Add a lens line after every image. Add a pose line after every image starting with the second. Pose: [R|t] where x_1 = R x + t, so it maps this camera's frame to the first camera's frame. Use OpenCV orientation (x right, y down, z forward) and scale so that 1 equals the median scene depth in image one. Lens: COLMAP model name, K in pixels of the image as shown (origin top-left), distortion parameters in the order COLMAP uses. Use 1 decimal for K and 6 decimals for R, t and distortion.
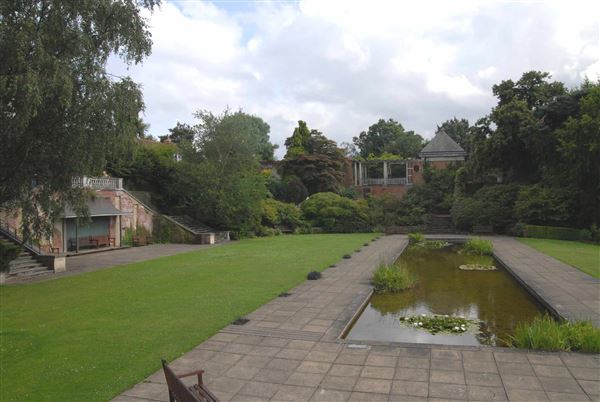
lens RADIAL K [[469.4, 0, 301.0], [0, 469.4, 205.1], [0, 0, 1]] dist [-0.135416, 0.118659]
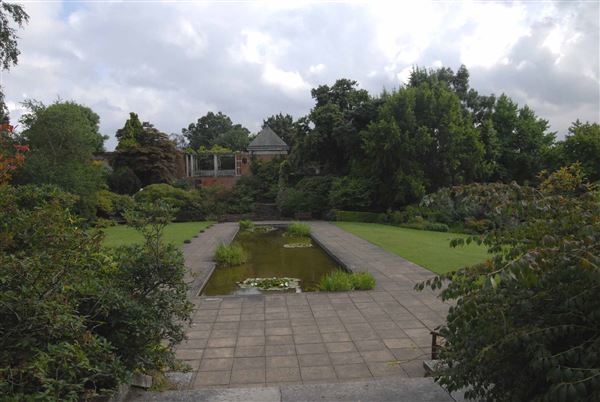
lens RADIAL K [[469.4, 0, 301.0], [0, 469.4, 205.1], [0, 0, 1]] dist [-0.135416, 0.118659]
pose [[0.933598, -0.018495, 0.357845, -0.025518], [0.010874, 0.999669, 0.023299, -0.000316], [-0.358158, -0.017860, 0.933490, -0.079187]]
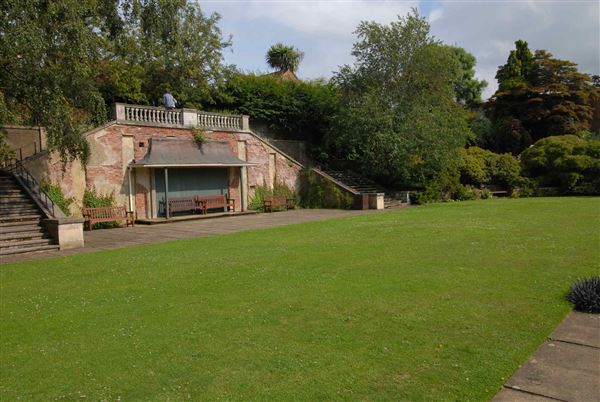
lens RADIAL K [[469.4, 0, 301.0], [0, 469.4, 205.1], [0, 0, 1]] dist [-0.135416, 0.118659]
pose [[0.904186, 0.002073, -0.427134, -0.006580], [0.022842, 0.998323, 0.053198, 0.031694], [0.426528, -0.057858, 0.902622, 0.284759]]
